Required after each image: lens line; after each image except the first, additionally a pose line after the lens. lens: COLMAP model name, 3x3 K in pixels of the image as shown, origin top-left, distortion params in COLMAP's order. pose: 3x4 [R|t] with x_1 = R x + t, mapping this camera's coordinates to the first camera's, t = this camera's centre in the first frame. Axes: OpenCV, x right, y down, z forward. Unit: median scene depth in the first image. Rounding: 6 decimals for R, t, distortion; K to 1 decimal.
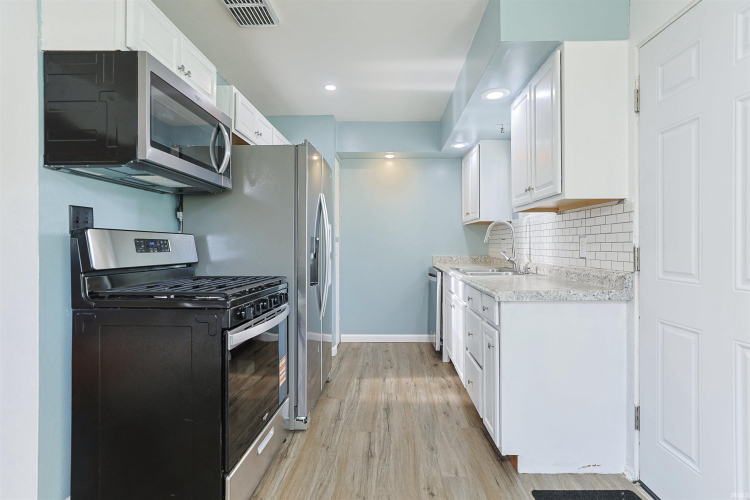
lens RADIAL K [[362.7, 0, 376.5], [0, 362.7, 245.1], [0, 0, 1]] dist [-0.006113, 0.000127]
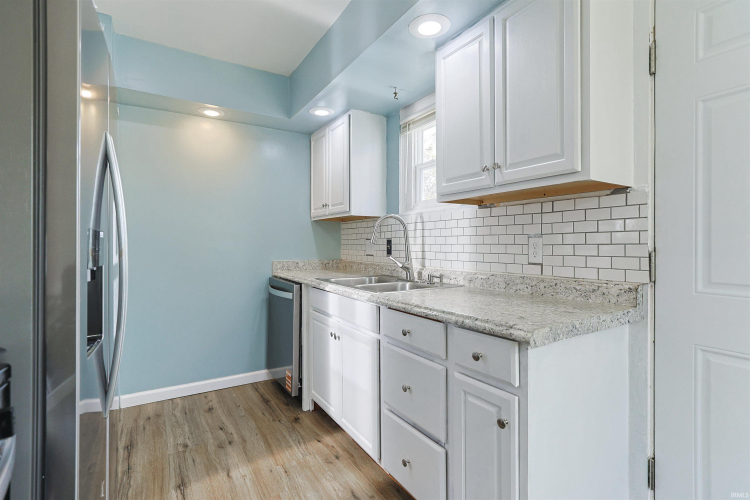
lens RADIAL K [[362.7, 0, 376.5], [0, 362.7, 245.1], [0, 0, 1]] dist [-0.006113, 0.000127]
pose [[0.834612, -0.000869, 0.550838, -0.102888], [0.000883, 1.000000, 0.000239, -0.003764], [-0.550838, 0.000287, 0.834612, 0.378001]]
